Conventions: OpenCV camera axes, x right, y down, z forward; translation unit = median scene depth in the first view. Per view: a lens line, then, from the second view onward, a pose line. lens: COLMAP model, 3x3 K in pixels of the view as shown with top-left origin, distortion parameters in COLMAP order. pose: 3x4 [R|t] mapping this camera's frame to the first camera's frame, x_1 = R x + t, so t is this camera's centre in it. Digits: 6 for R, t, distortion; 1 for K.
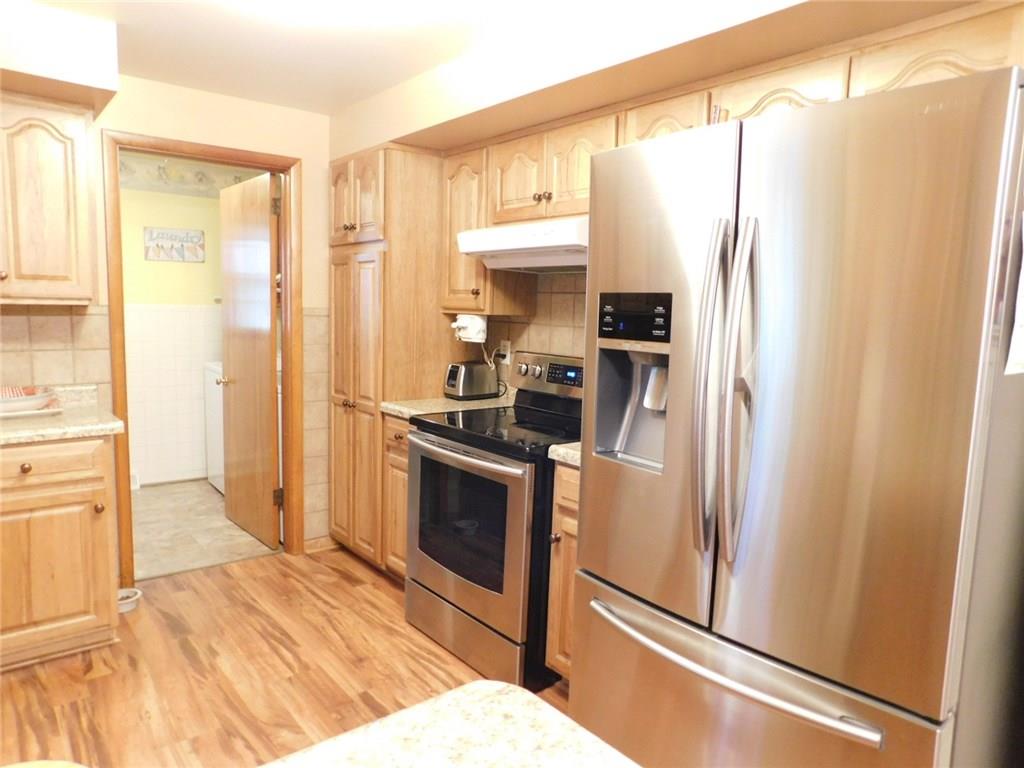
lens RADIAL K [[676.4, 0, 512.0], [0, 676.4, 384.0], [0, 0, 1]] dist [-0.064297, 0.047699]
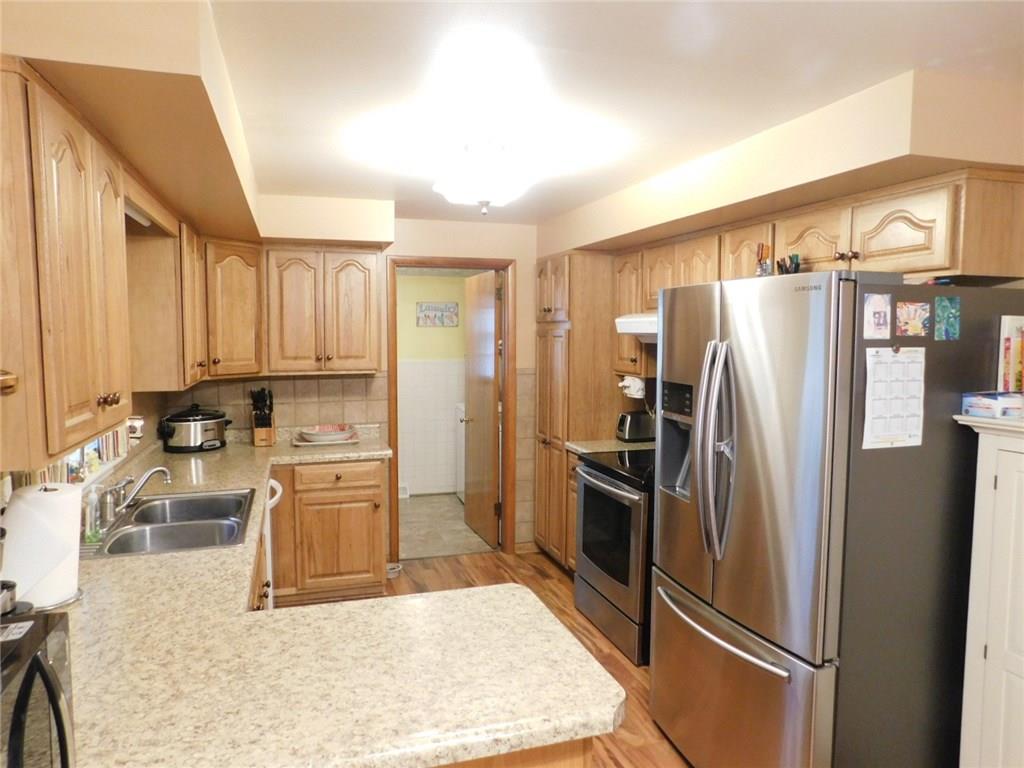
lens RADIAL K [[686.8, 0, 512.0], [0, 686.8, 384.0], [0, 0, 1]] dist [-0.033906, 0.003090]
pose [[0.927081, 0.005035, -0.374828, 0.222342], [-0.020369, 0.999109, -0.036959, -0.035933], [0.374308, 0.041899, 0.926357, -0.312847]]
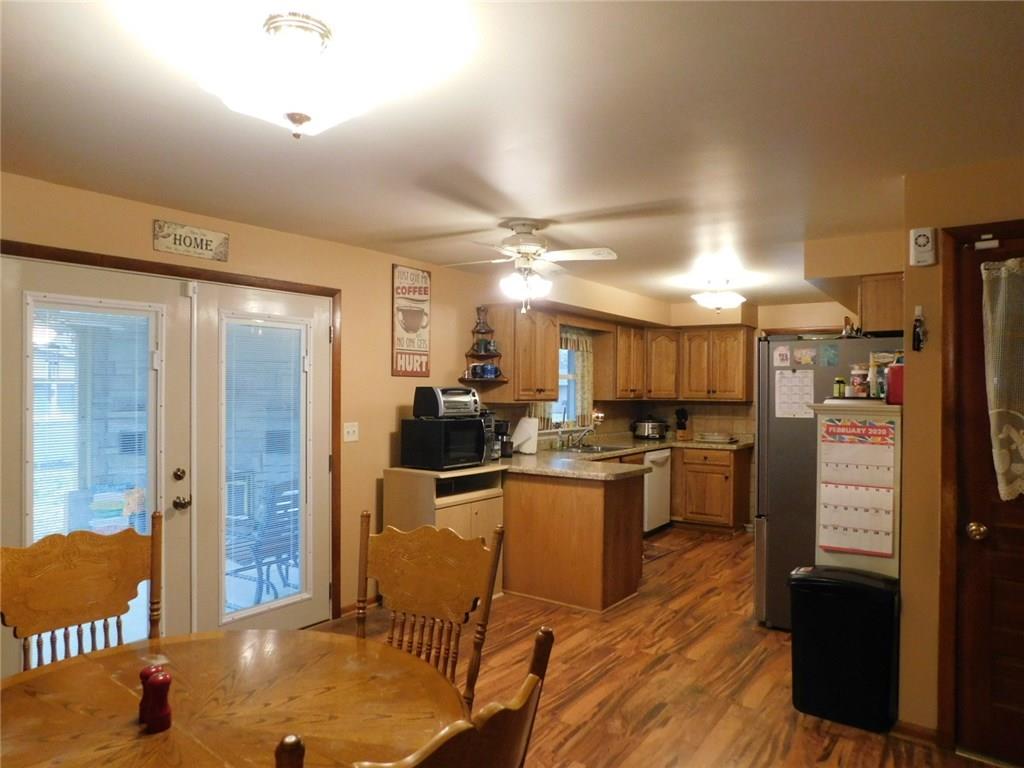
lens RADIAL K [[686.8, 0, 512.0], [0, 686.8, 384.0], [0, 0, 1]] dist [-0.033906, 0.003090]
pose [[0.268994, -0.031819, -0.962616, 1.442683], [-0.115408, 0.991188, -0.065013, 0.076569], [0.956202, 0.128582, 0.262952, -0.474482]]
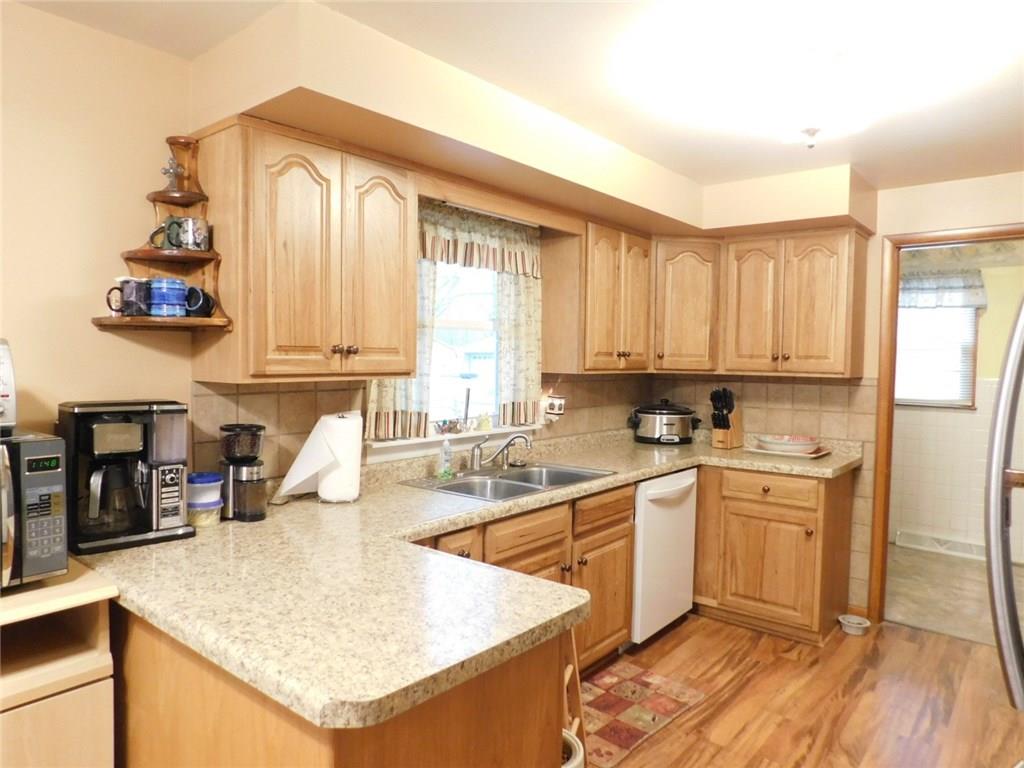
lens RADIAL K [[686.8, 0, 512.0], [0, 686.8, 384.0], [0, 0, 1]] dist [-0.033906, 0.003090]
pose [[0.188899, 0.015708, -0.981871, 0.463304], [-0.125004, 0.992123, -0.008177, -0.014219], [0.974008, 0.124283, 0.189375, 0.114570]]
